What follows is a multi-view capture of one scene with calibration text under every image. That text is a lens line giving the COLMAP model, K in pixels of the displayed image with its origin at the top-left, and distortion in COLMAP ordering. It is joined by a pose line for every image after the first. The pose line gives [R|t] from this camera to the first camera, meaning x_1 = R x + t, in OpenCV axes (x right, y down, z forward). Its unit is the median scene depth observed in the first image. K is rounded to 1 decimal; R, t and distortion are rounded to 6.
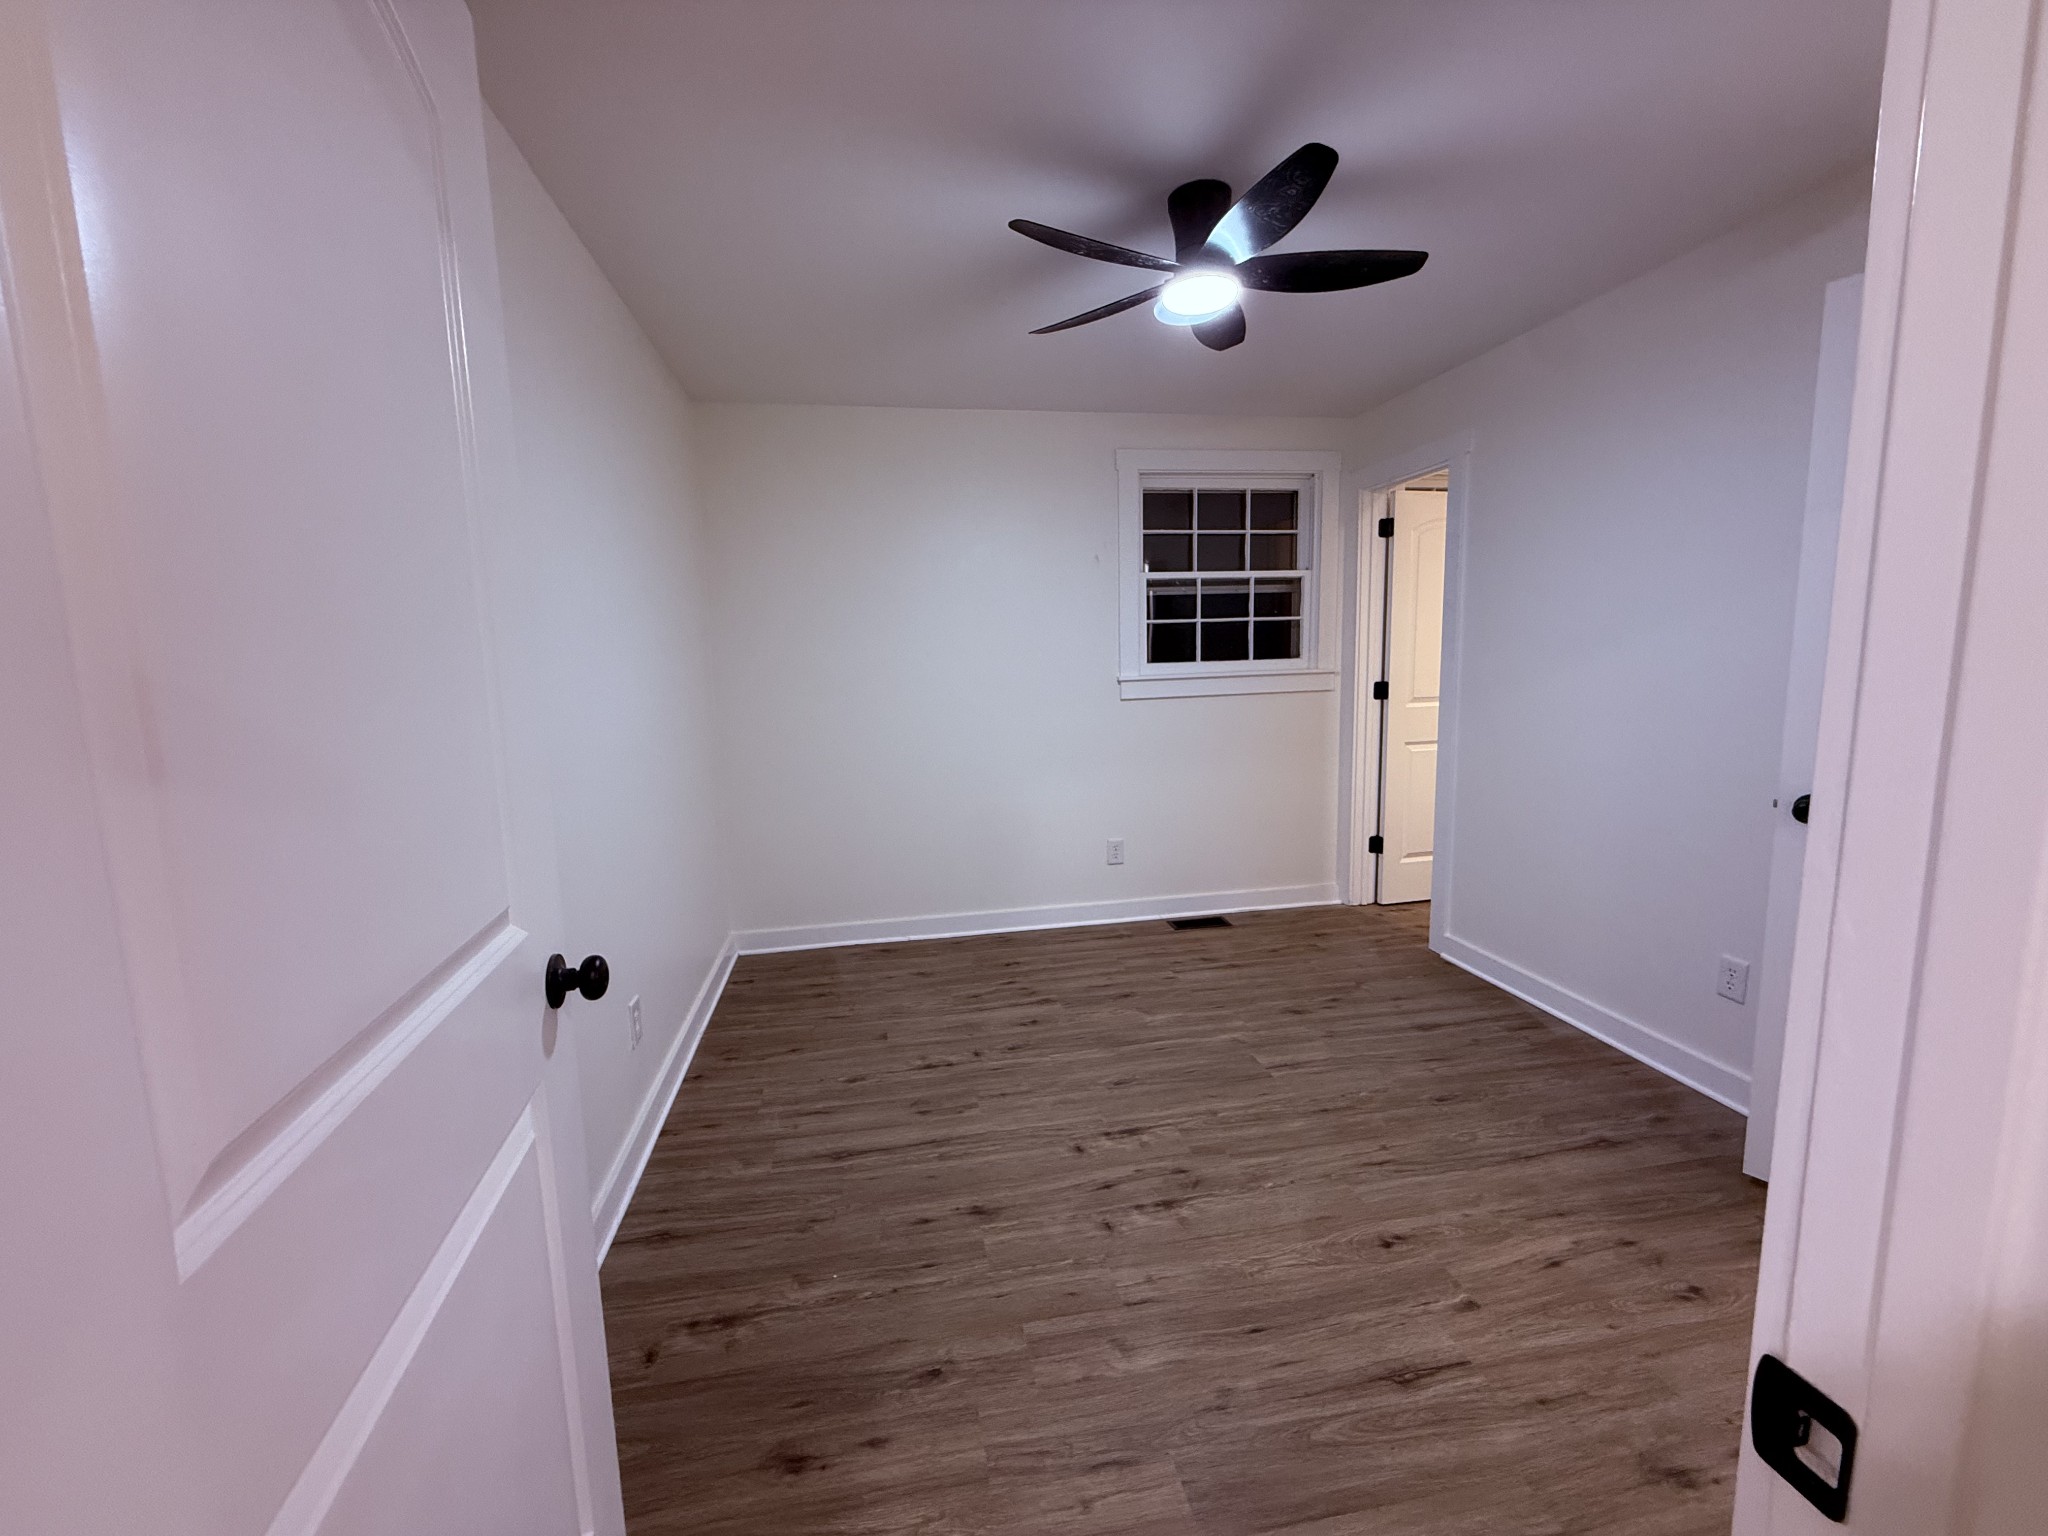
lens RADIAL K [[814.5, 0, 1016.7], [0, 814.5, 766.6], [0, 0, 1]] dist [-0.001500, 0.000378]
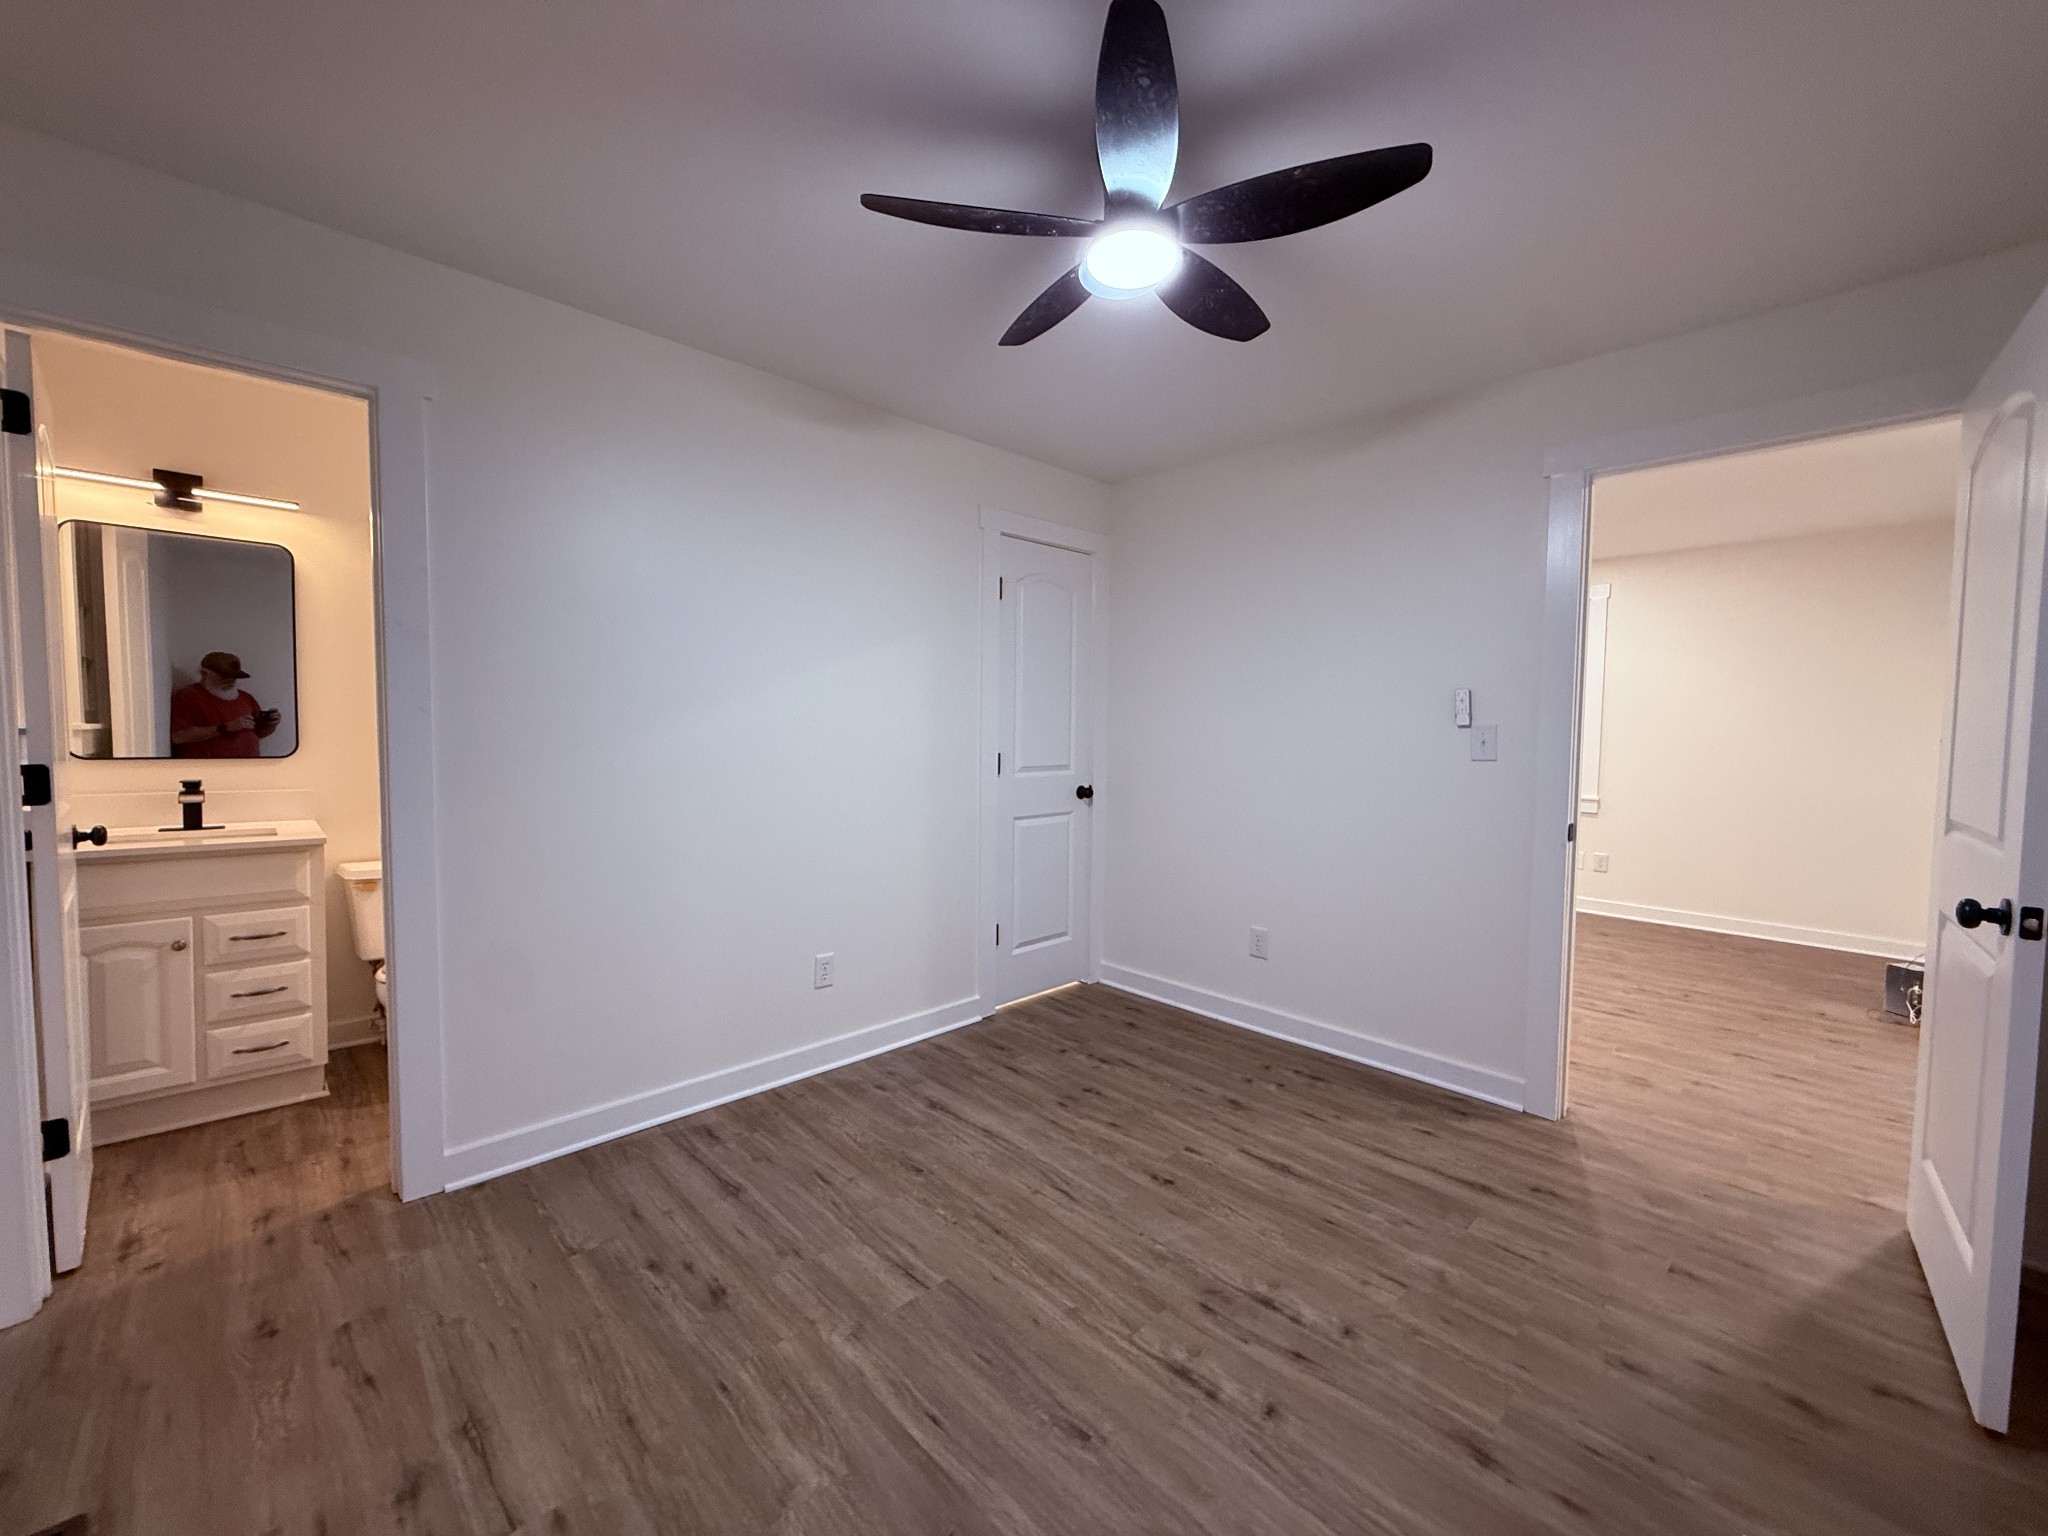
lens RADIAL K [[814.5, 0, 1016.7], [0, 814.5, 766.6], [0, 0, 1]] dist [-0.001500, 0.000378]
pose [[-0.549445, -0.024971, 0.835157, -0.349483], [0.115926, 0.987607, 0.105797, -0.157179], [-0.827449, 0.154946, -0.539741, 1.398794]]
